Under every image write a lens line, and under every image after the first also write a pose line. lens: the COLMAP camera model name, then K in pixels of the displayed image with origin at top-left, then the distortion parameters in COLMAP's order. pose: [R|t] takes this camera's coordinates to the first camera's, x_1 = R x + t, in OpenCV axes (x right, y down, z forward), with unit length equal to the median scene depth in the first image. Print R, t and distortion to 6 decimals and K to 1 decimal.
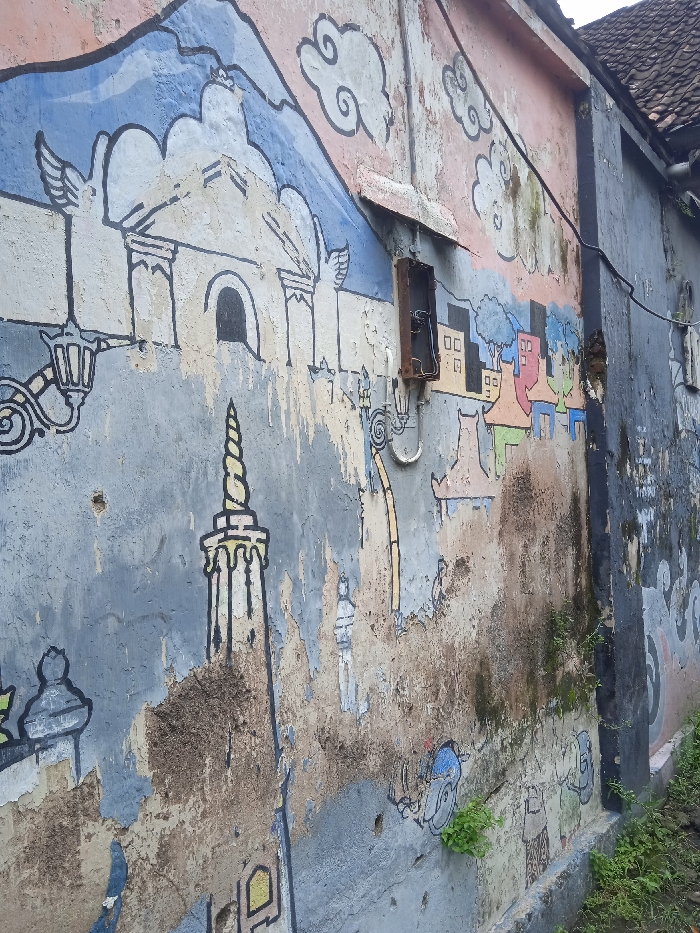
lens RADIAL K [[773.4, 0, 350.0], [0, 773.4, 466.5], [0, 0, 1]] dist [0.035992, -0.074017]
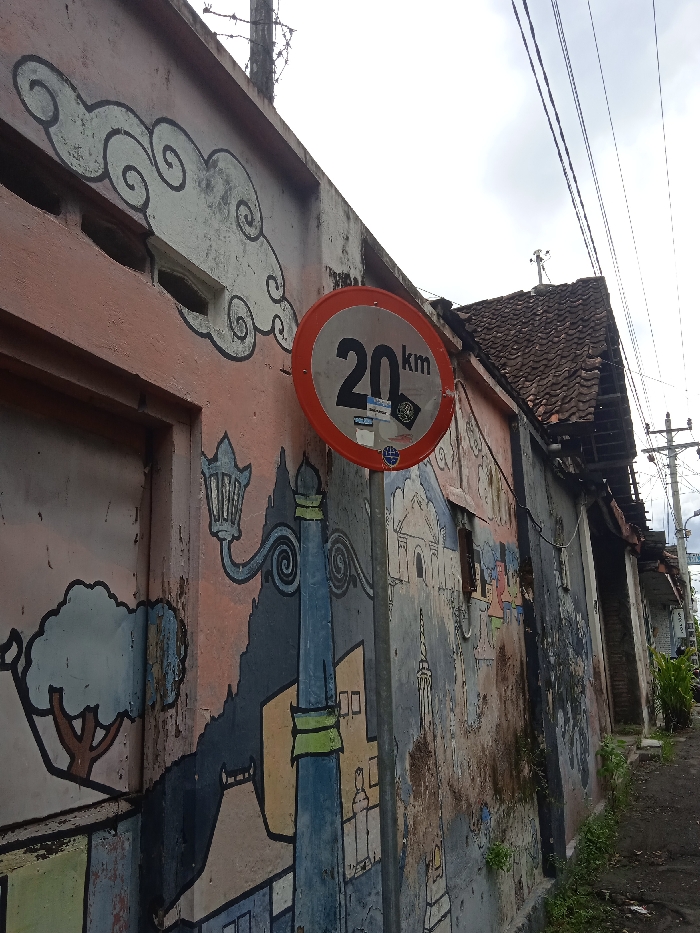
lens RADIAL K [[773.4, 0, 350.0], [0, 773.4, 466.5], [0, 0, 1]] dist [0.035992, -0.074017]
pose [[0.977351, 0.059142, 0.203194, -0.428911], [-0.012361, 0.974471, -0.224173, 0.010638], [-0.211264, 0.216584, 0.953131, -0.570742]]
